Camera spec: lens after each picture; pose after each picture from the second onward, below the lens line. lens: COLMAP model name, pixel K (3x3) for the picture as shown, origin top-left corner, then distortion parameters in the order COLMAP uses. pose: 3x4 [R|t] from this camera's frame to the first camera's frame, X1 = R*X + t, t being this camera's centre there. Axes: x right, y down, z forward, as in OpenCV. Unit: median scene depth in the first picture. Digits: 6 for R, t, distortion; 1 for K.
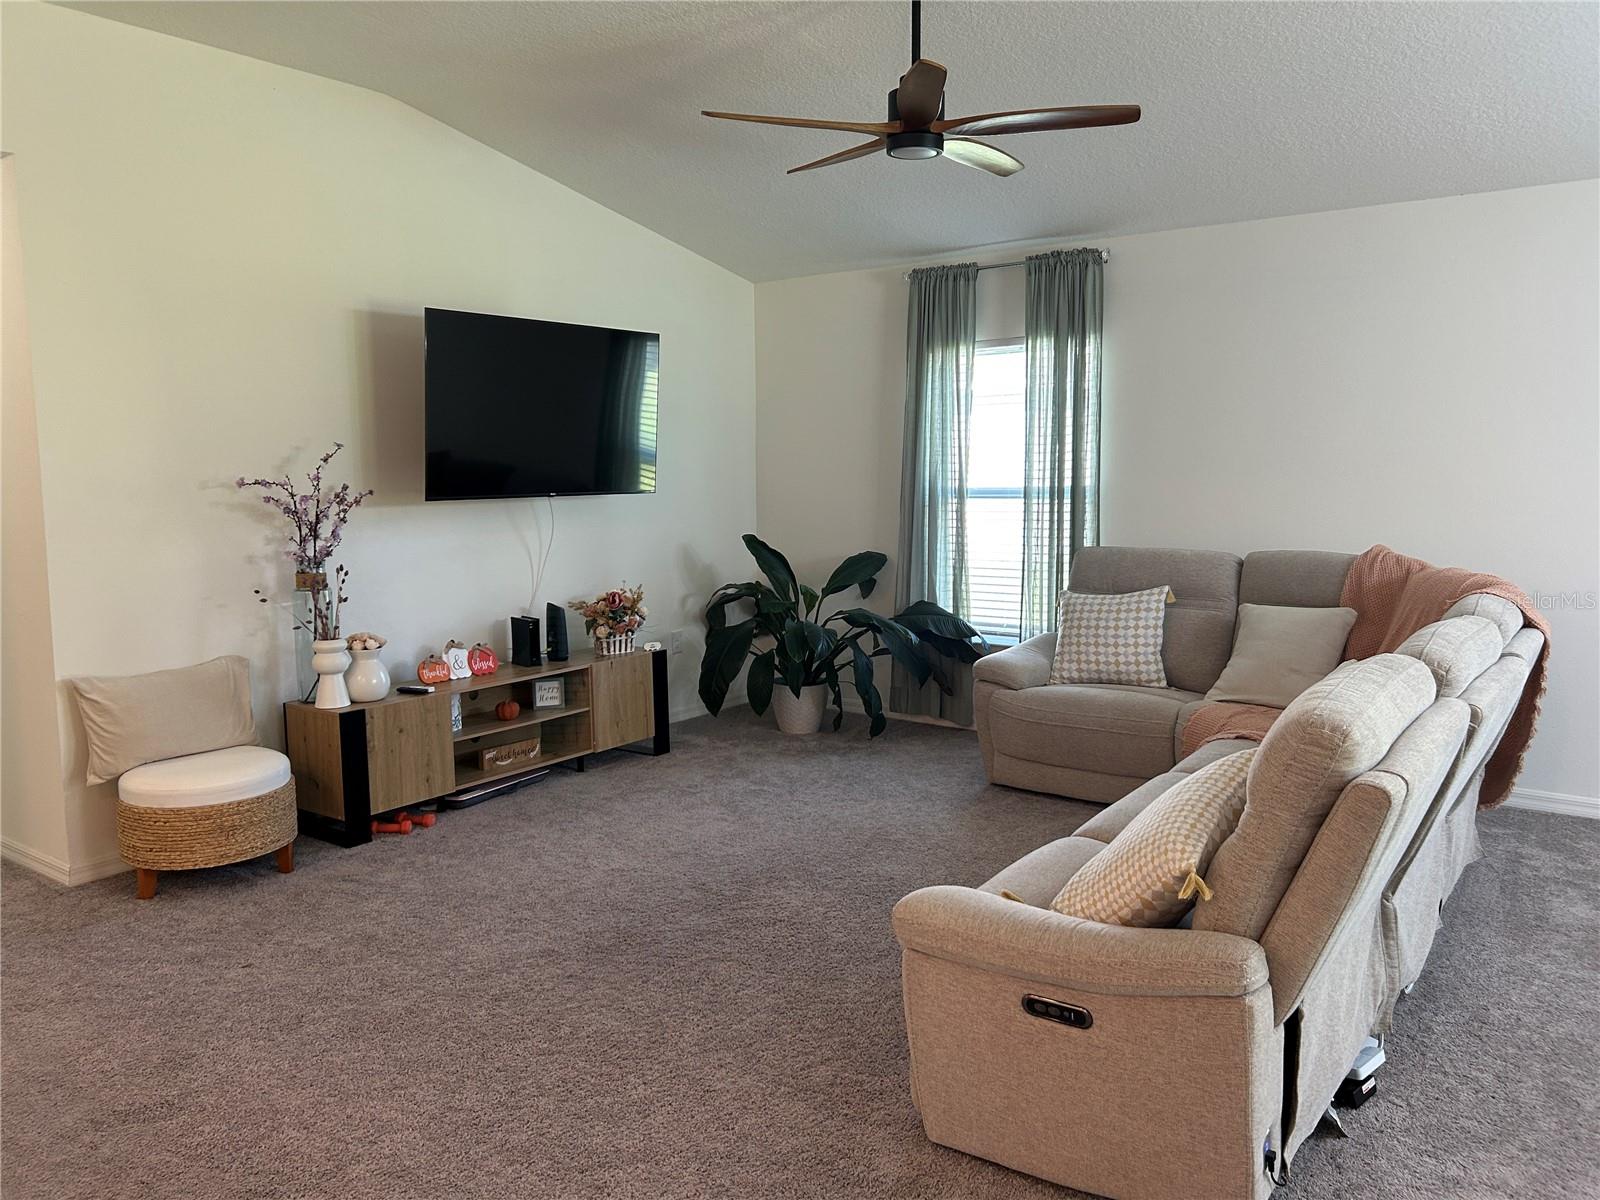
lens RADIAL K [[1203.3, 0, 792.0], [0, 1203.3, 587.7], [0, 0, 1]] dist [0.055793, -0.061835]
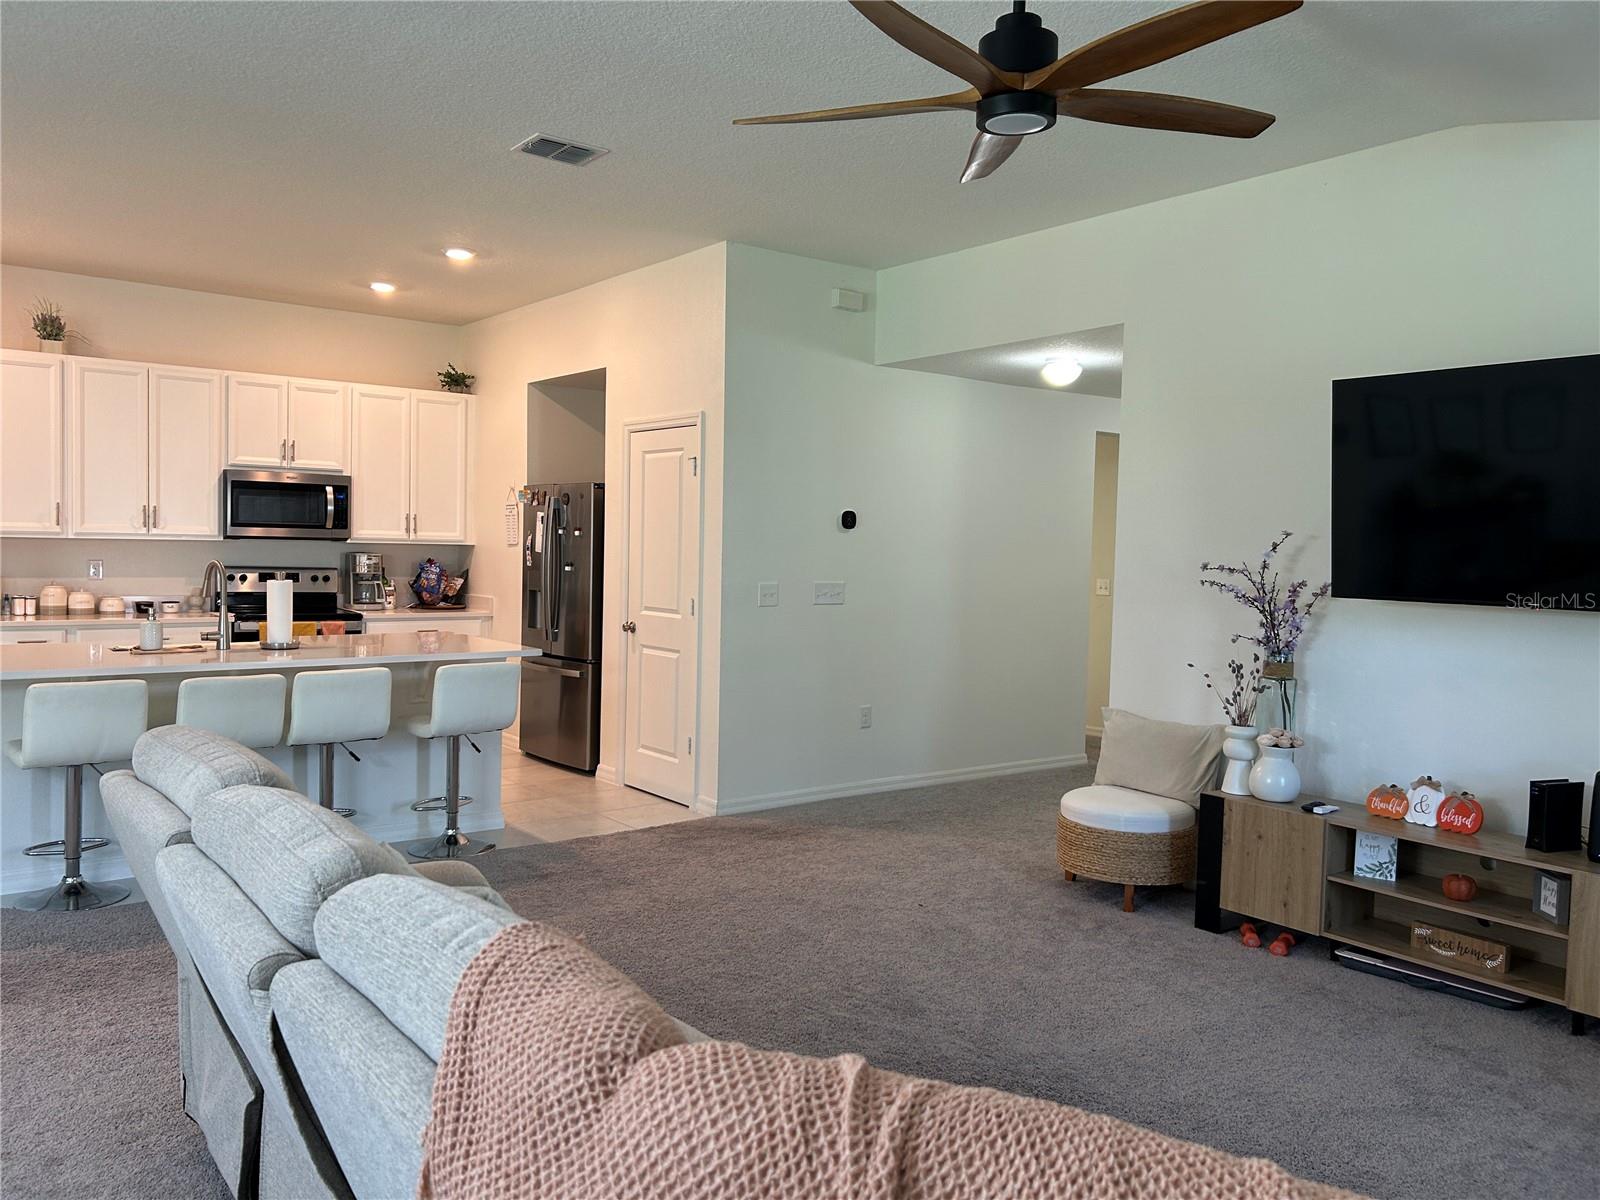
lens RADIAL K [[1203.3, 0, 801.0], [0, 1203.3, 589.1], [0, 0, 1]] dist [0.055793, -0.061835]
pose [[-0.271760, 0.041576, -0.961466, 0.622811], [-0.126278, 0.988888, 0.078455, -0.093363], [0.954044, 0.142733, -0.263490, 0.822315]]
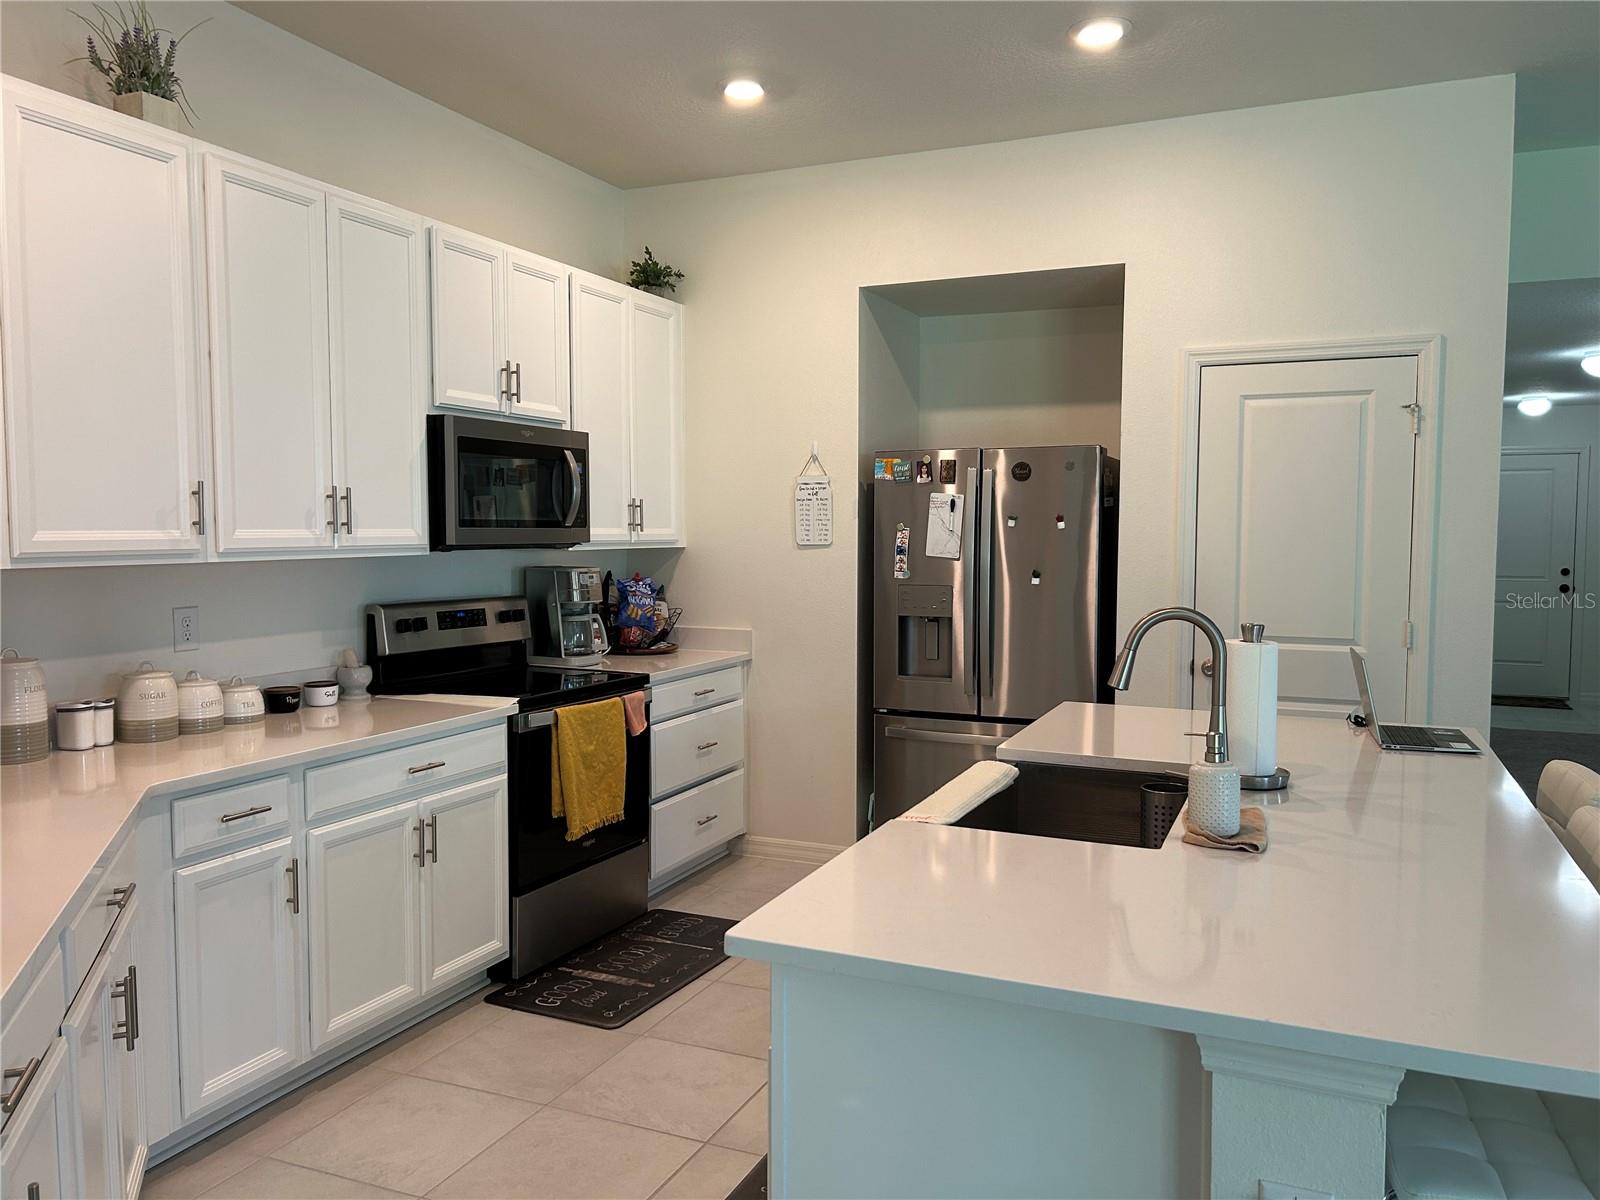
lens RADIAL K [[1203.3, 0, 804.2], [0, 1203.3, 604.3], [0, 0, 1]] dist [0.055793, -0.061835]
pose [[0.221517, 0.073428, -0.972388, 0.158842], [-0.111079, 0.992571, 0.049647, 0.024270], [0.968809, 0.097015, 0.228027, -0.224451]]
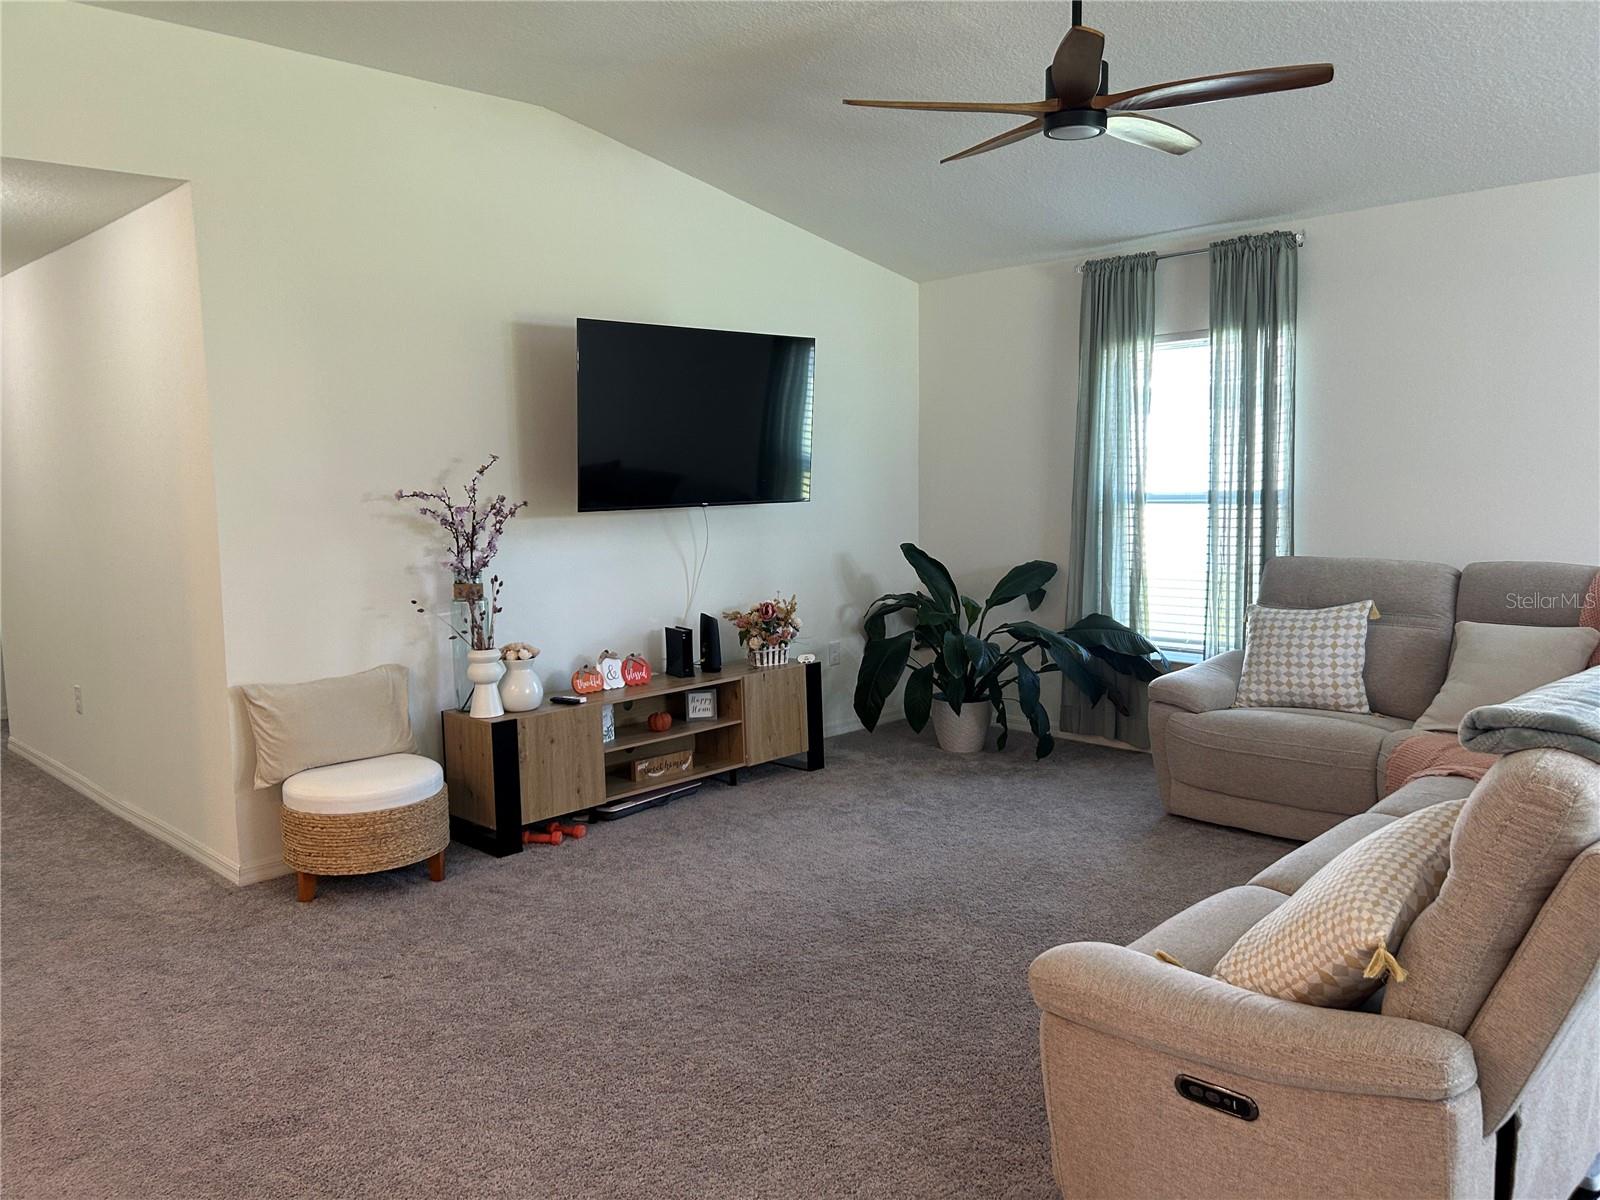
lens RADIAL K [[1203.3, 0, 790.9], [0, 1203.3, 586.0], [0, 0, 1]] dist [0.055793, -0.061835]
pose [[0.988209, 0.003925, -0.153062, 0.022463], [-0.004924, 0.999969, -0.006149, -0.004677], [0.153033, 0.006830, 0.988198, 0.041112]]
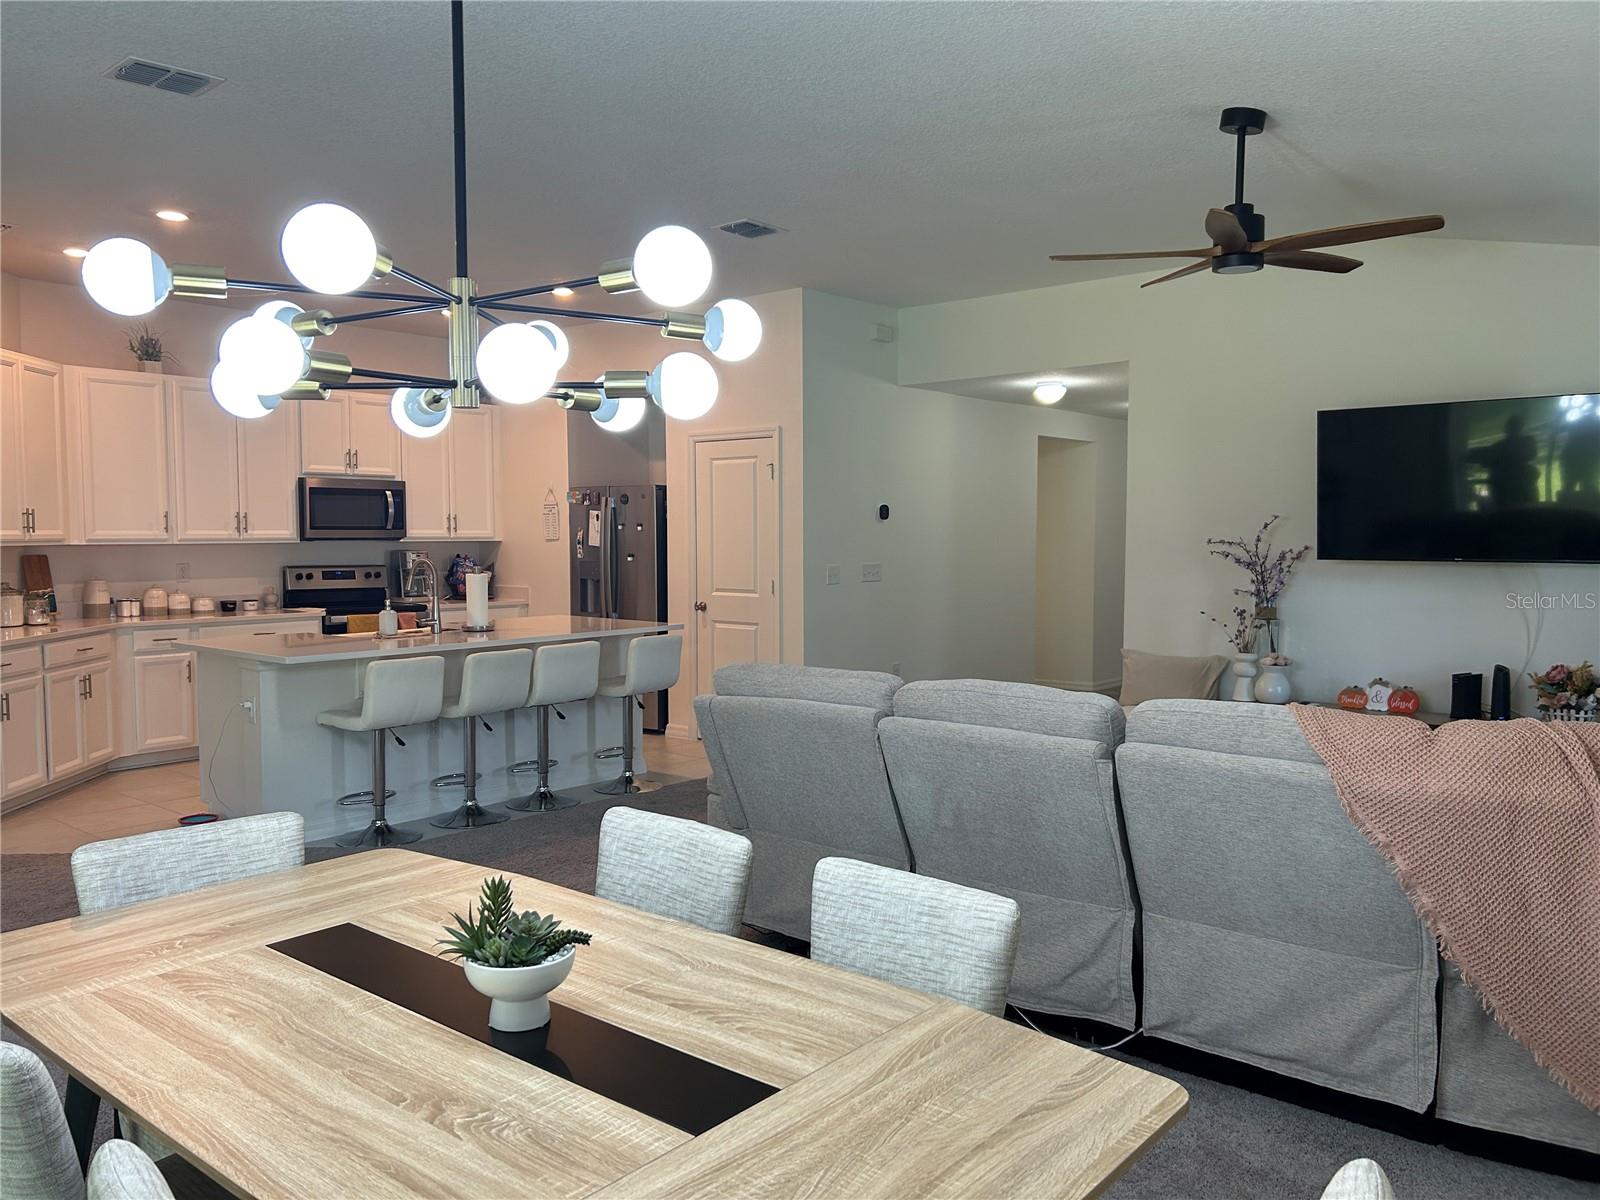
lens RADIAL K [[1203.3, 0, 805.6], [0, 1203.3, 603.3], [0, 0, 1]] dist [0.055793, -0.061835]
pose [[-0.063036, 0.070285, -0.995533, 0.974957], [-0.108060, 0.991172, 0.076819, -0.062828], [0.992144, 0.112420, -0.054884, 0.509395]]
